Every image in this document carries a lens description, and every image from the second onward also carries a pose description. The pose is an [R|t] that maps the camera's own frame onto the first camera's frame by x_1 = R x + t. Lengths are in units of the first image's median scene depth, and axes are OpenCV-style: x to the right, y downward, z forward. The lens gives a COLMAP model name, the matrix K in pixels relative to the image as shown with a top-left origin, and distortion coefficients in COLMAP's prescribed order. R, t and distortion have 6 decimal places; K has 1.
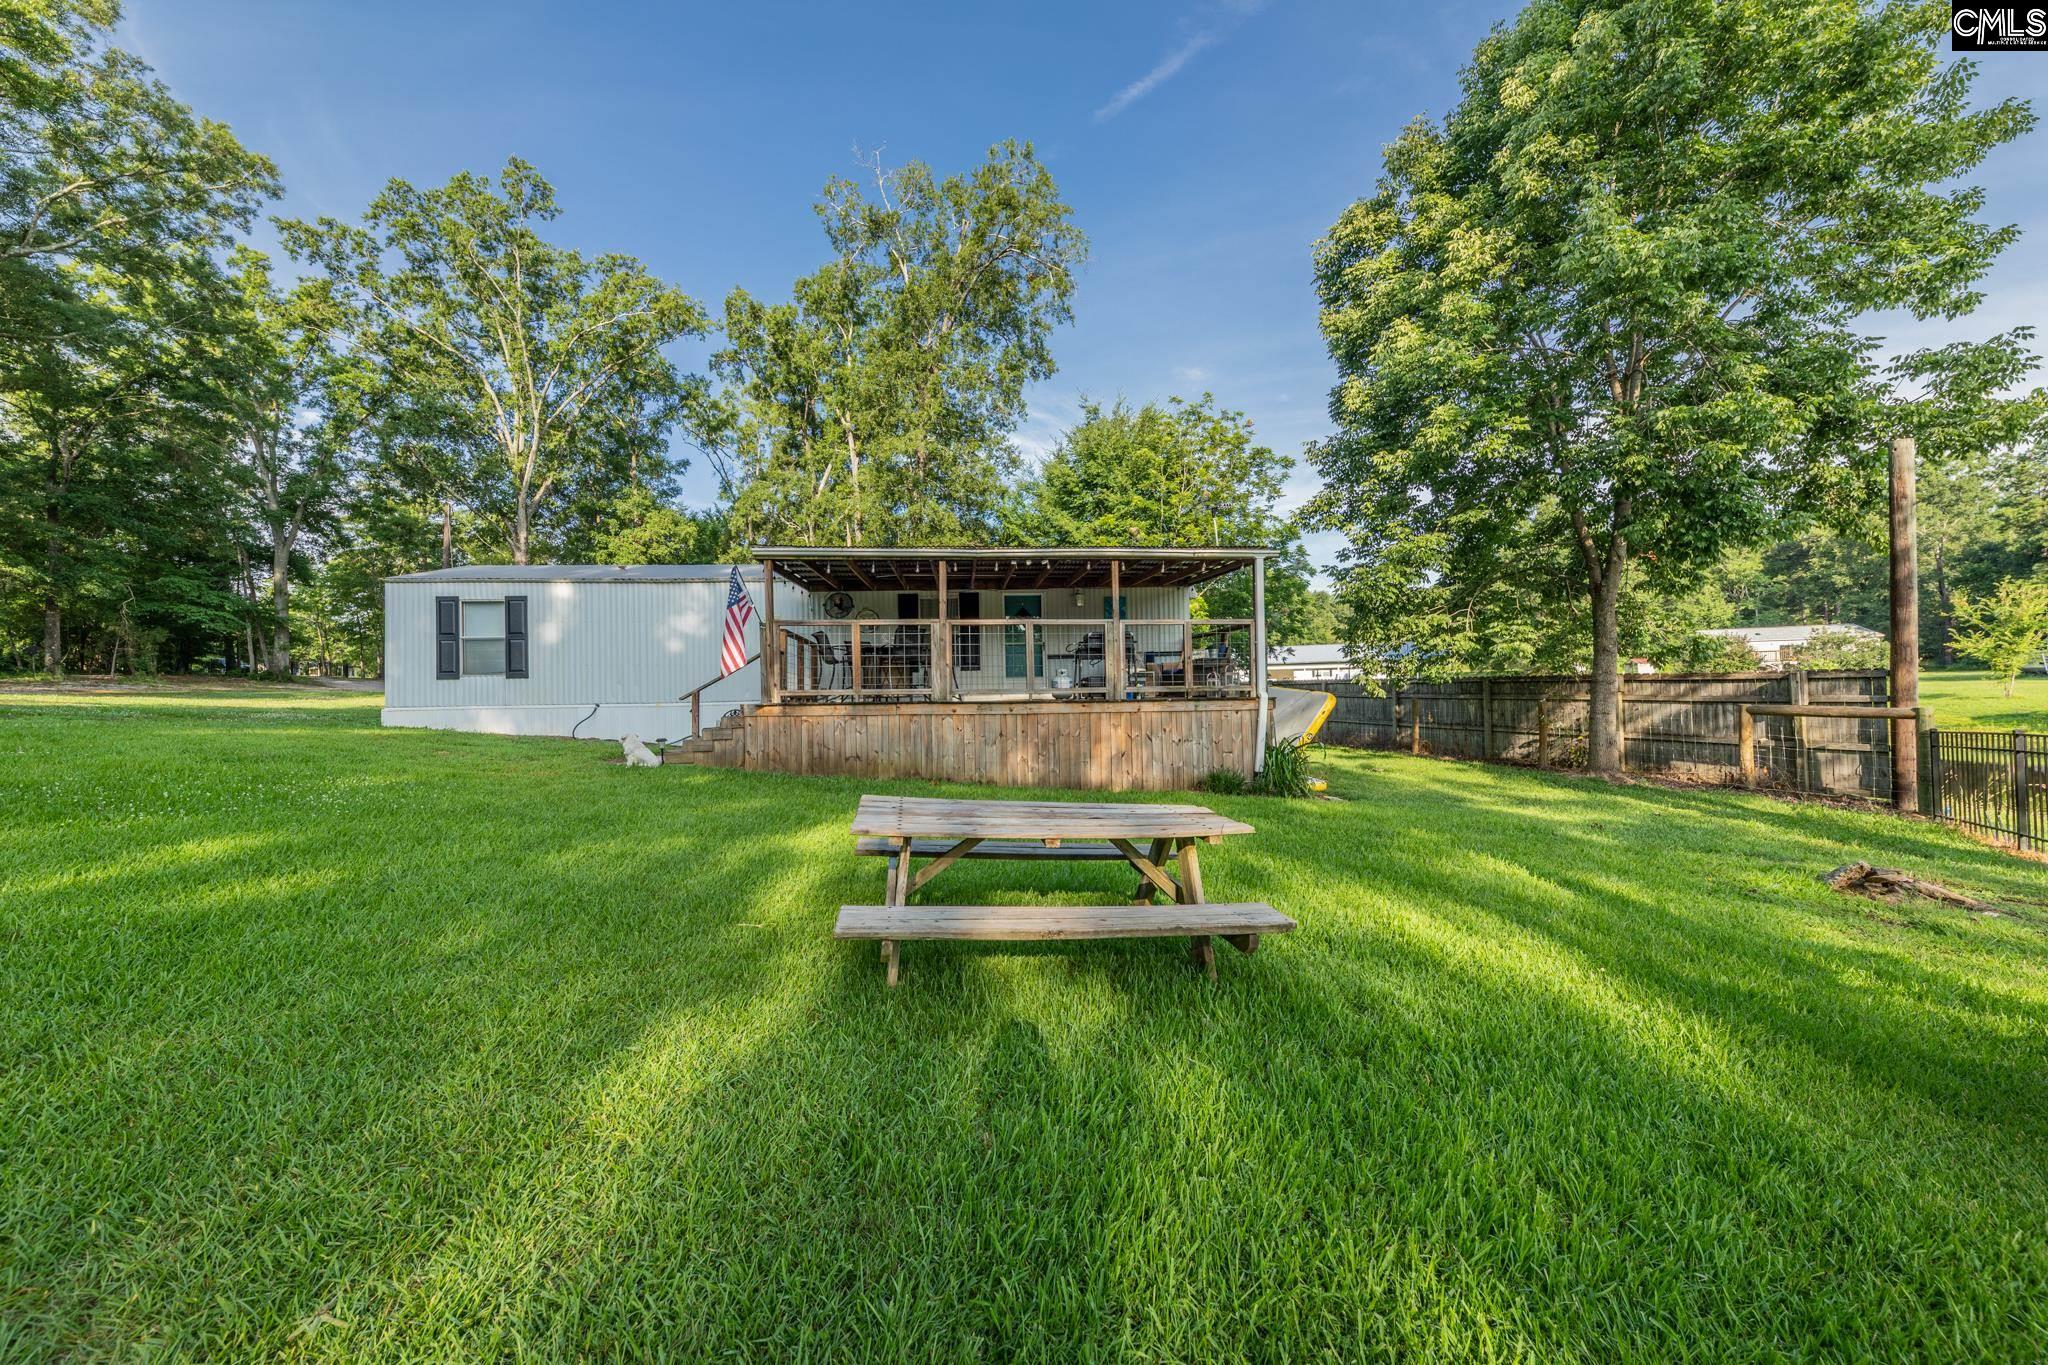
lens RADIAL K [[709.0, 0, 1014.9], [0, 709.0, 687.4], [0, 0, 1]] dist [0.012867, -0.002061]
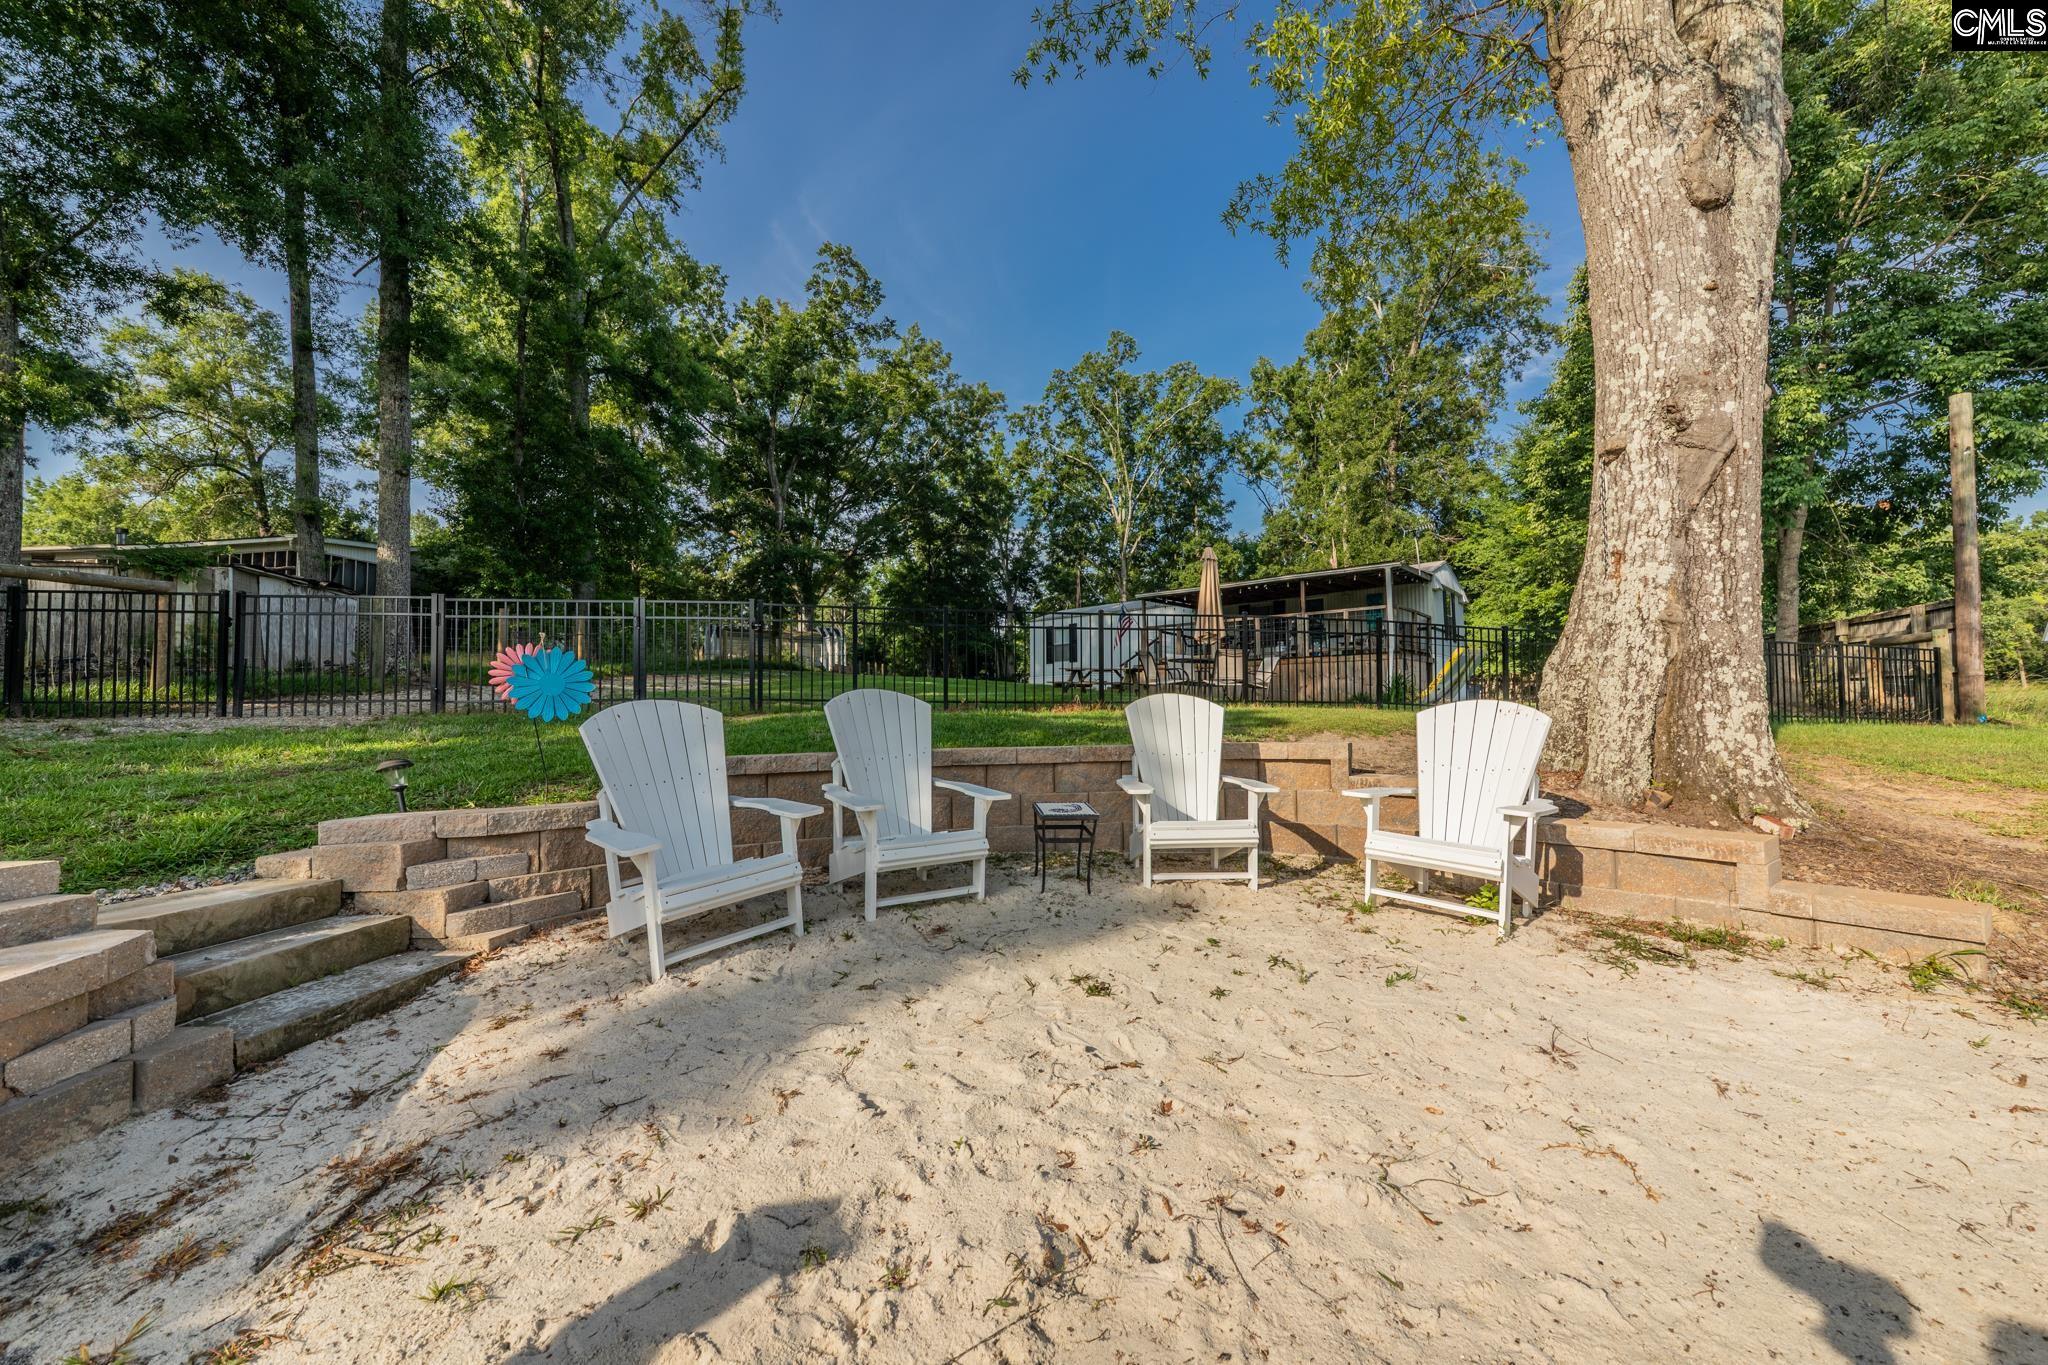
lens RADIAL K [[751.3, 0, 1036.8], [0, 751.3, 680.8], [0, 0, 1]] dist [0.002143, -0.000088]
pose [[0.716230, -0.024839, -0.697422, 0.229767], [0.010014, 0.999629, -0.025318, 0.028553], [0.697792, 0.011150, 0.716213, -0.200476]]
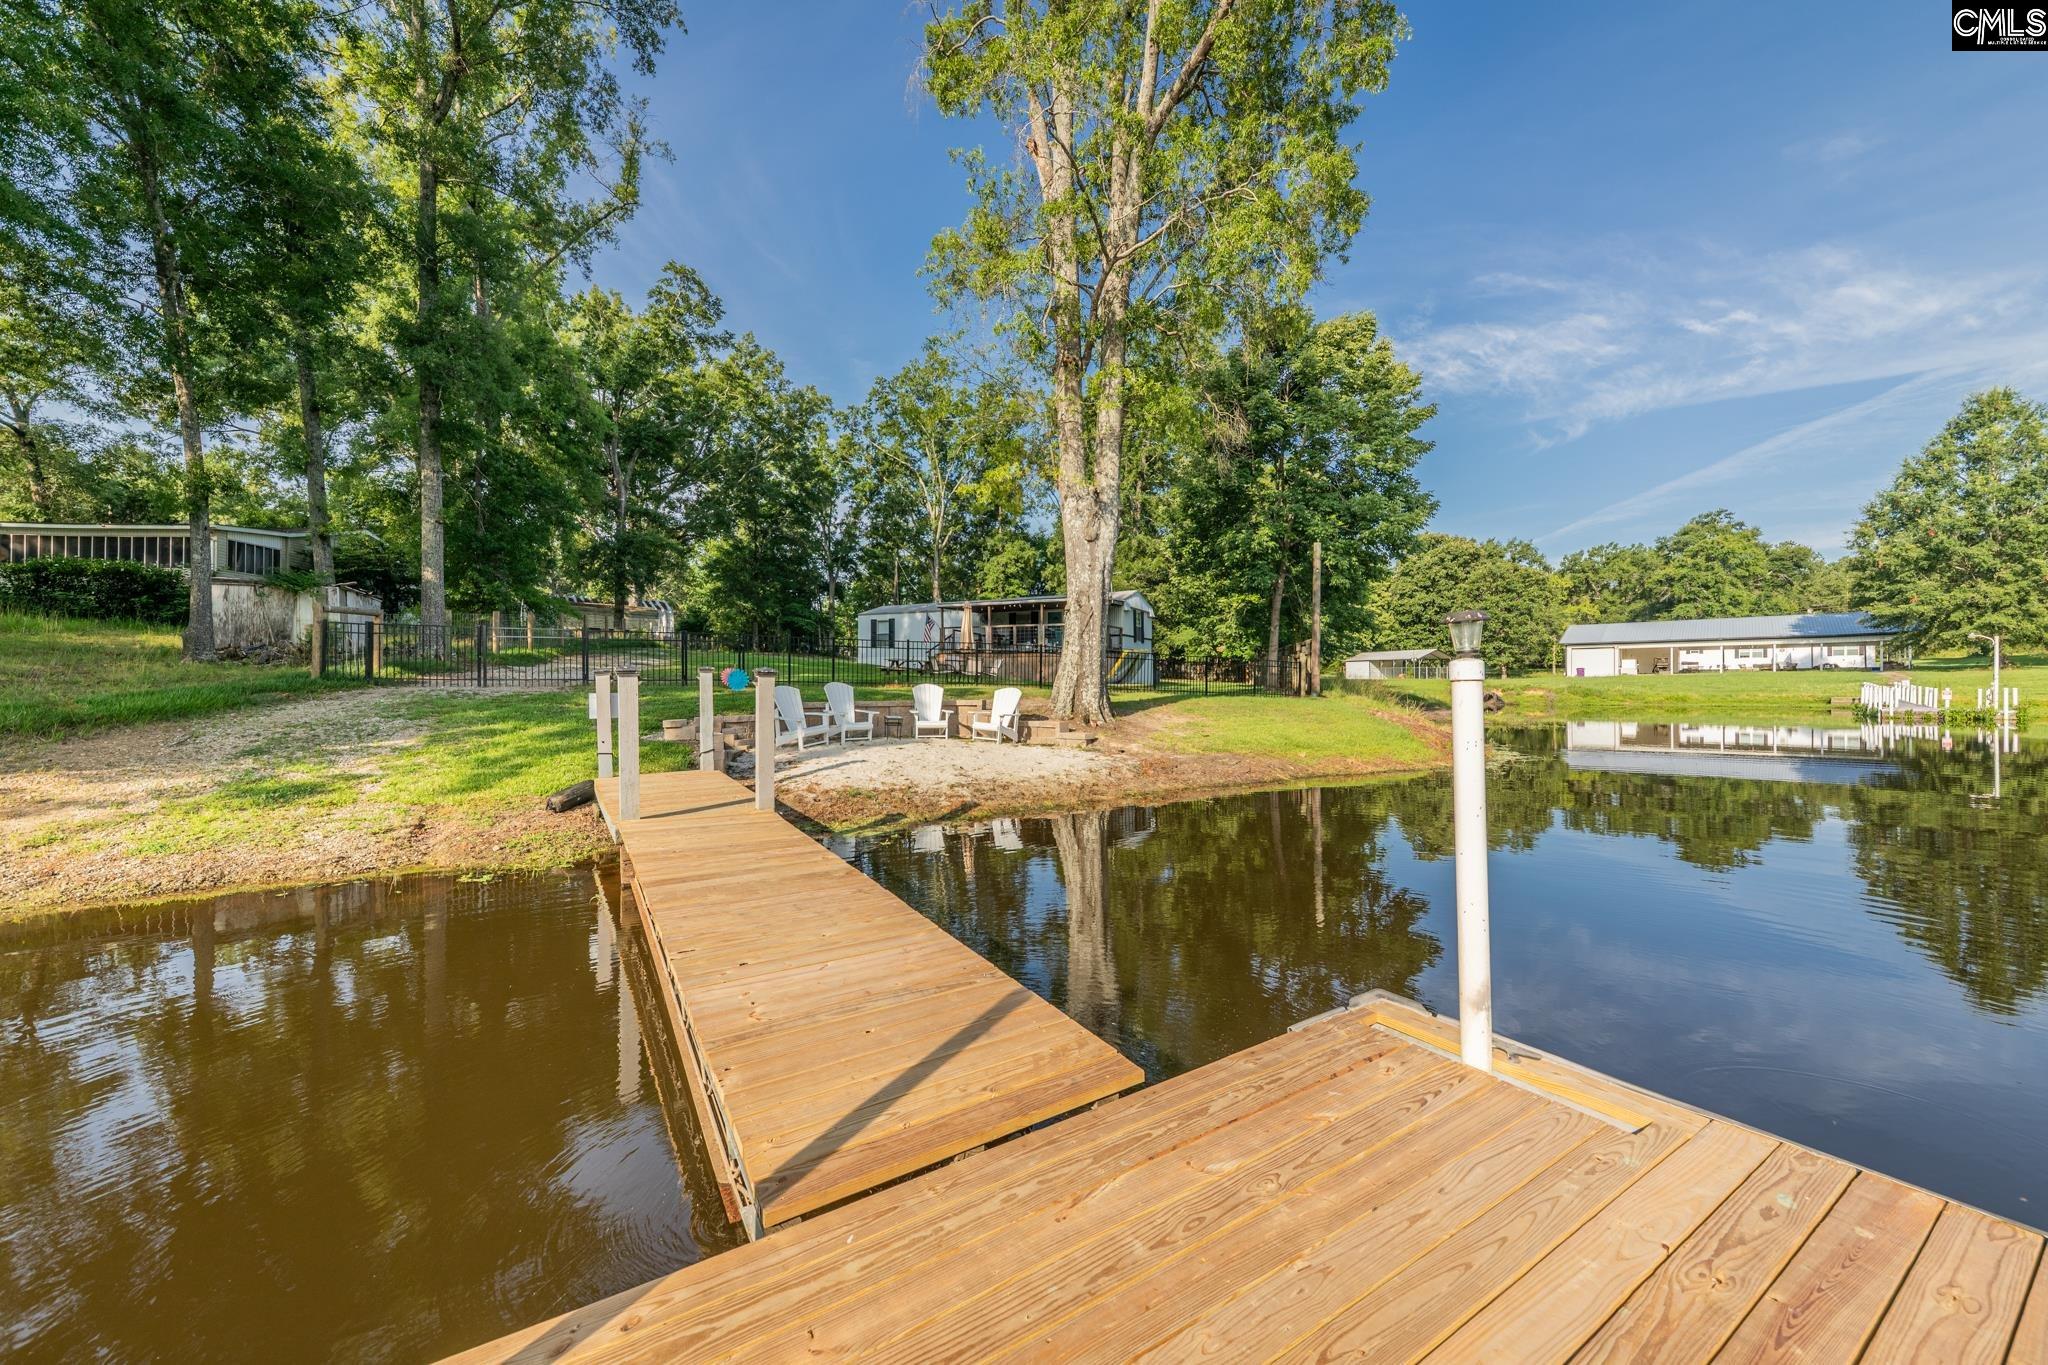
lens RADIAL K [[751.3, 0, 1029.7], [0, 751.3, 685.9], [0, 0, 1]] dist [0.002143, -0.000088]
pose [[0.858474, 0.015984, -0.512609, 0.380342], [-0.005966, 0.999758, 0.021182, 0.021449], [0.512823, -0.015126, 0.858361, -0.375598]]
